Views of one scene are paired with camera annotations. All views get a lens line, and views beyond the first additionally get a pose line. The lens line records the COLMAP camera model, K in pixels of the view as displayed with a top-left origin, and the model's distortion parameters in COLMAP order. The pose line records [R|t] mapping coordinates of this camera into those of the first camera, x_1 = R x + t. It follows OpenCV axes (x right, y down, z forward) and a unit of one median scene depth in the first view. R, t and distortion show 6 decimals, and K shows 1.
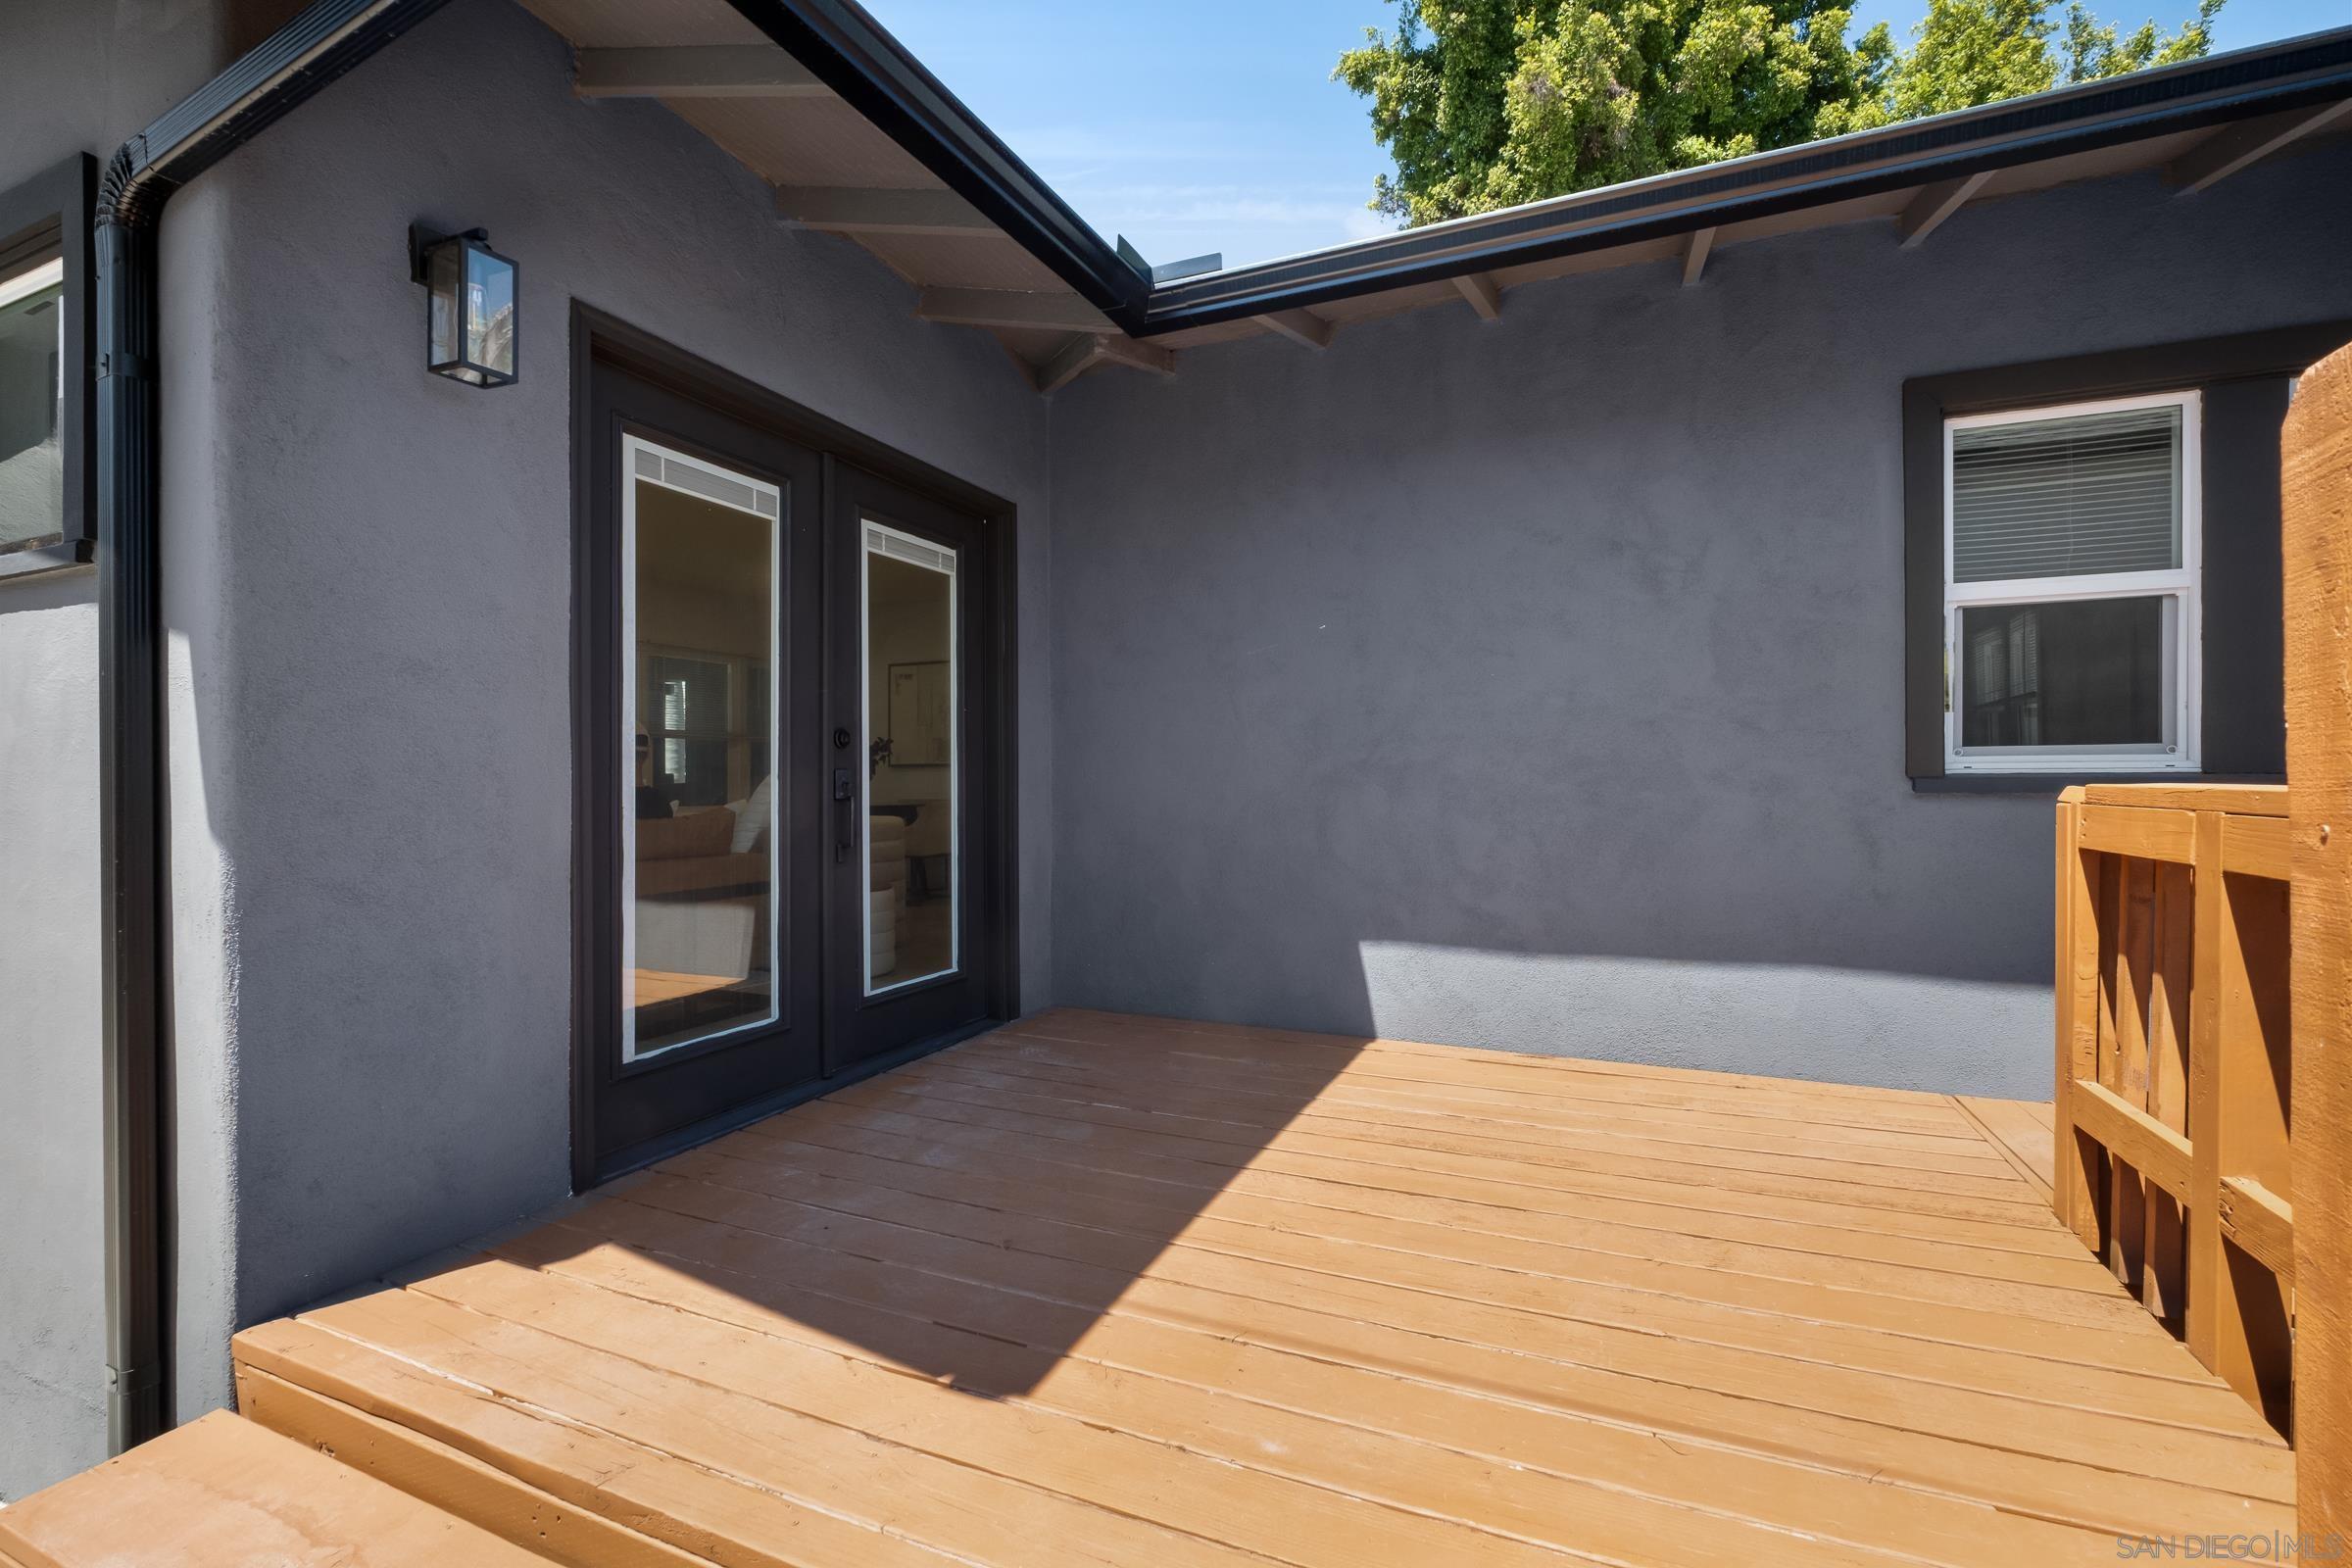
lens RADIAL K [[1023.2, 0, 1178.5], [0, 1023.2, 782.1], [0, 0, 1]] dist [-0.005411, 0.000095]
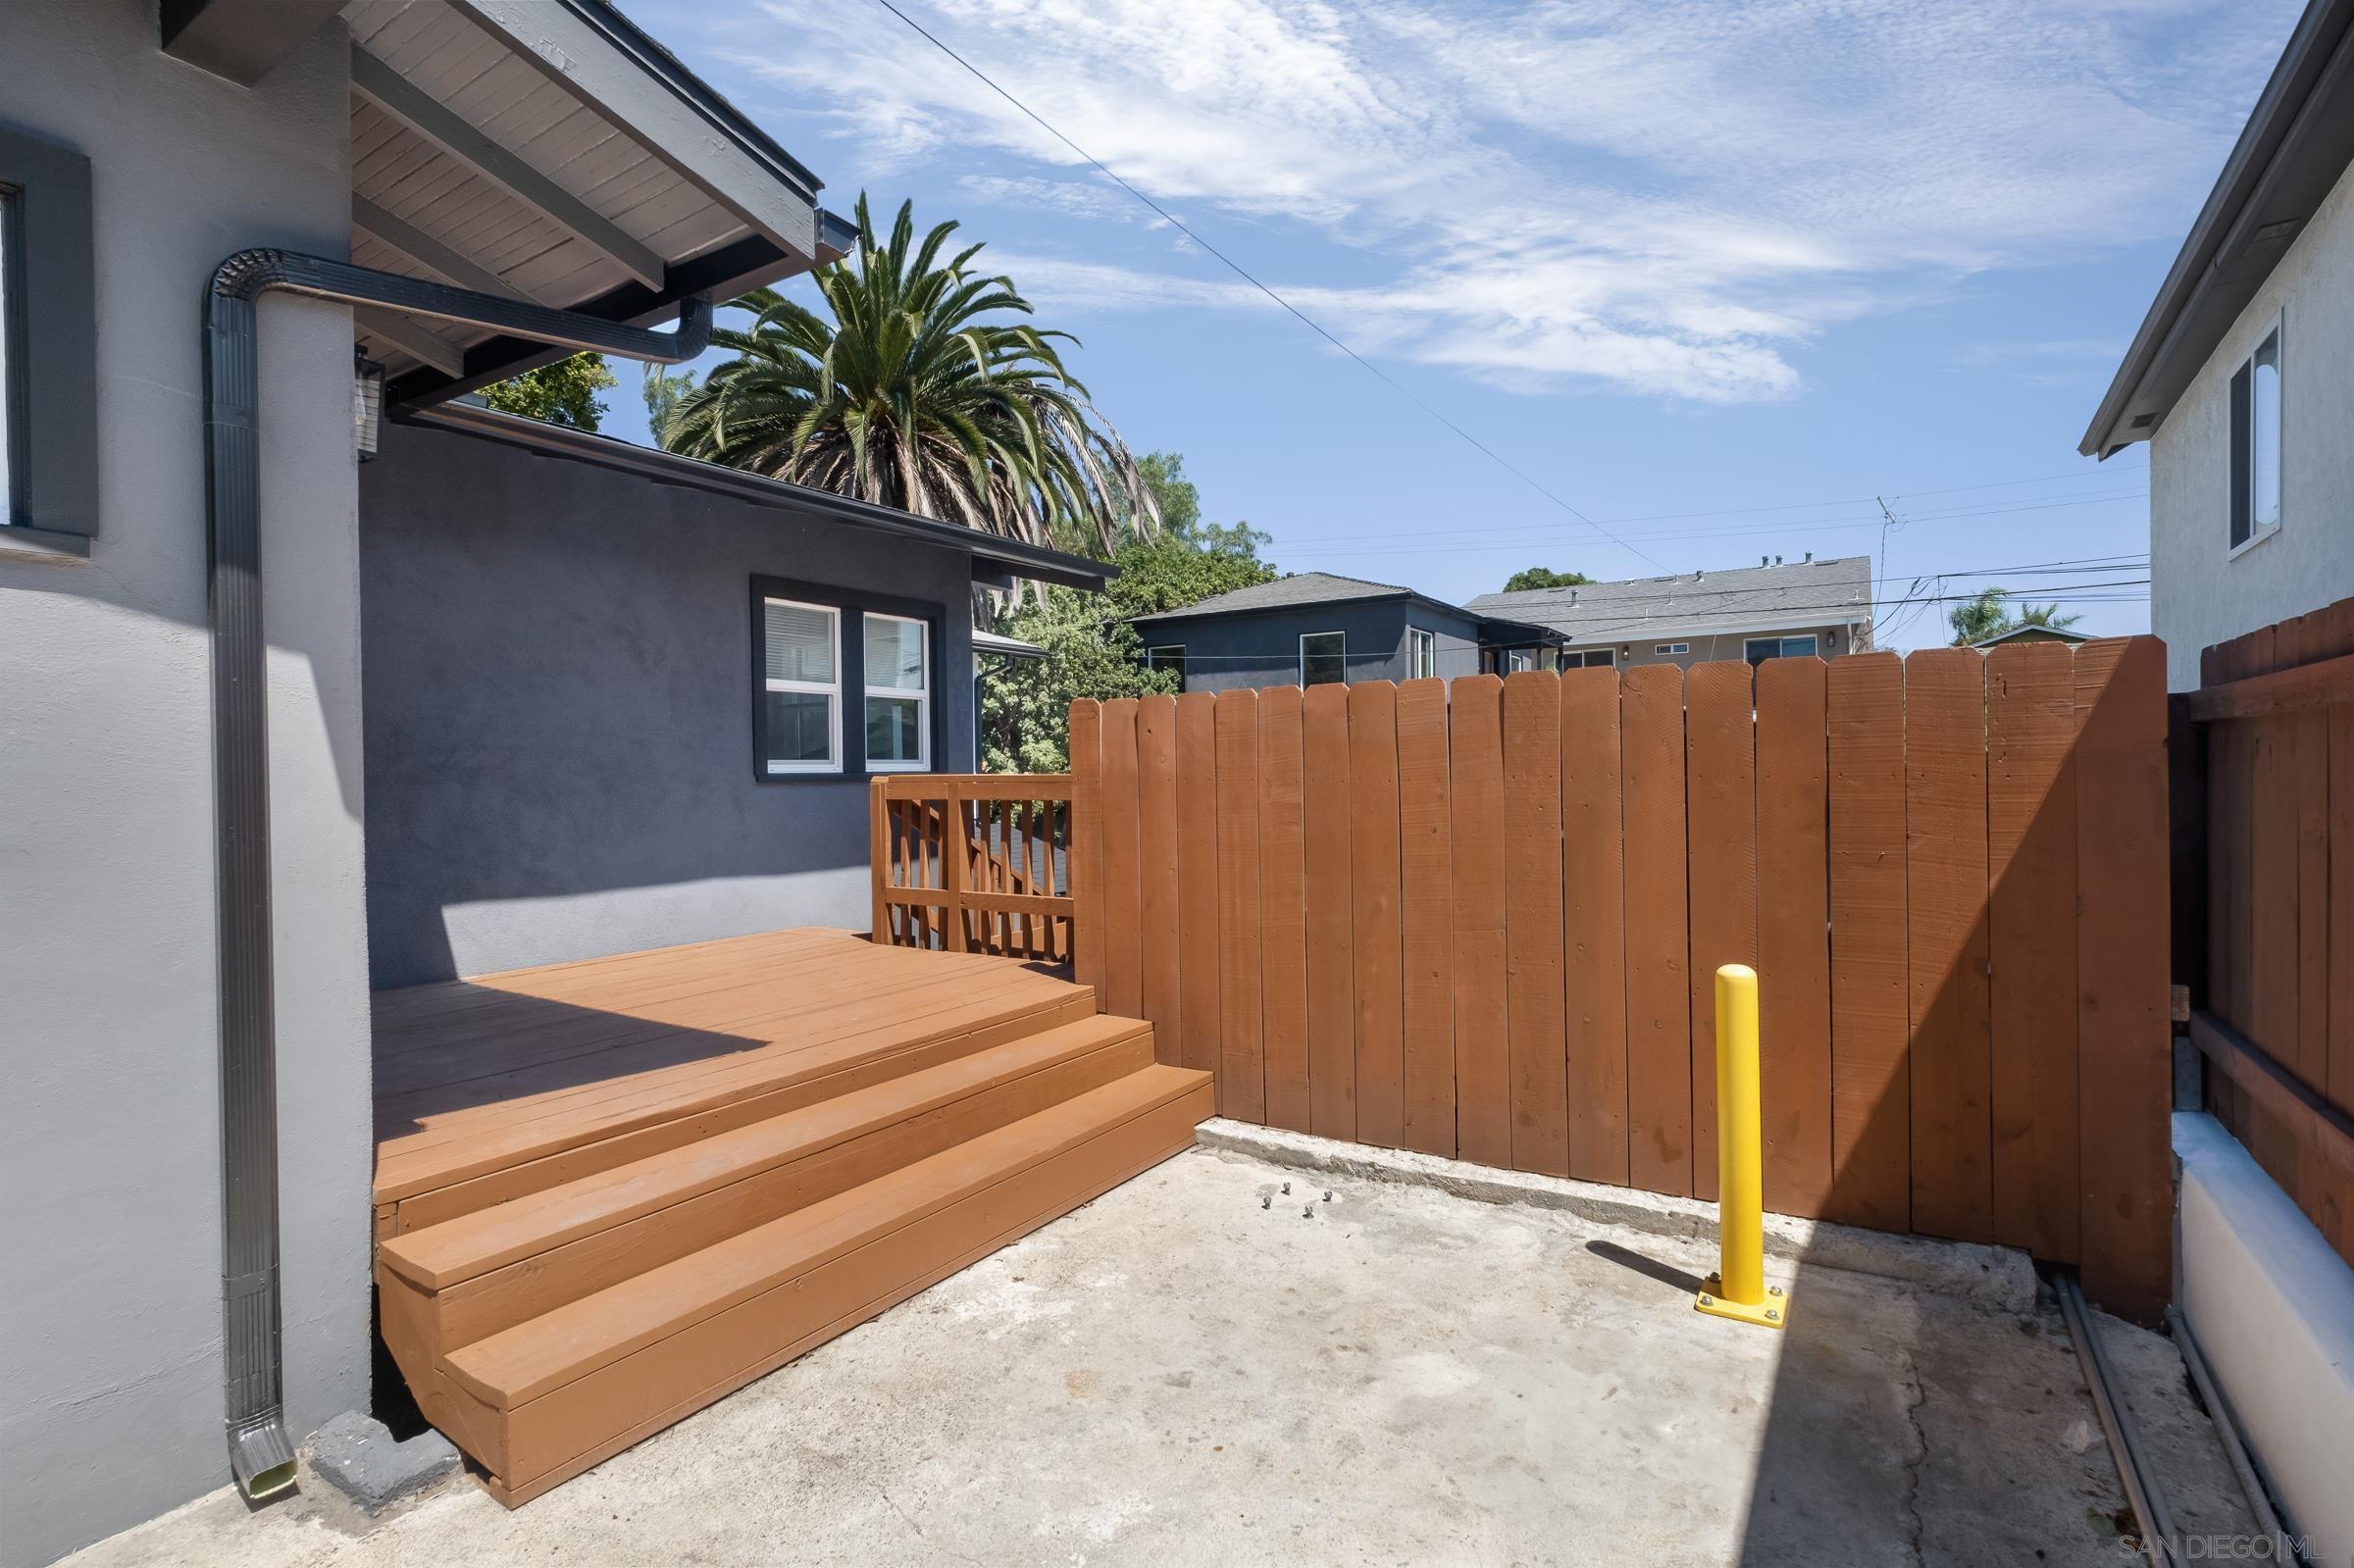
lens RADIAL K [[1118.5, 0, 1174.6], [0, 1118.5, 783.5], [0, 0, 1]] dist [-0.002657, 0.001244]
pose [[0.164709, -0.006436, 0.986321, -1.196837], [0.017243, 0.999845, 0.003645, 0.016394], [-0.986191, 0.016406, 0.164795, -0.147370]]
